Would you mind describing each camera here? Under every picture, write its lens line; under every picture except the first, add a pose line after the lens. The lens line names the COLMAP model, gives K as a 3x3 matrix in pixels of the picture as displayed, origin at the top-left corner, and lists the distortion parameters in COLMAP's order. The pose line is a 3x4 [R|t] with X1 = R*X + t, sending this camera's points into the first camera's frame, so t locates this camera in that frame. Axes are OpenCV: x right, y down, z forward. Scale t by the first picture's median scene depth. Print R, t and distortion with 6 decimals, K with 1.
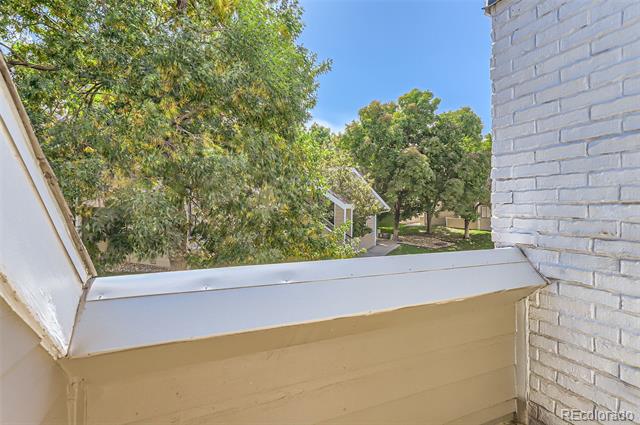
lens RADIAL K [[306.2, 0, 319.8], [0, 306.2, 210.0], [0, 0, 1]] dist [-0.015034, 0.005159]
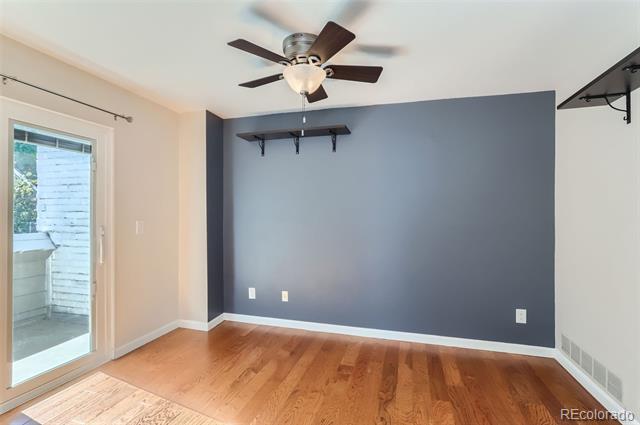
lens RADIAL K [[306.2, 0, 320.4], [0, 306.2, 210.1], [0, 0, 1]] dist [-0.015034, 0.005159]
pose [[0.650966, -0.005696, 0.759086, 0.316546], [0.004053, 0.999984, 0.004028, -0.029724], [-0.759096, 0.000455, 0.650978, -1.808894]]
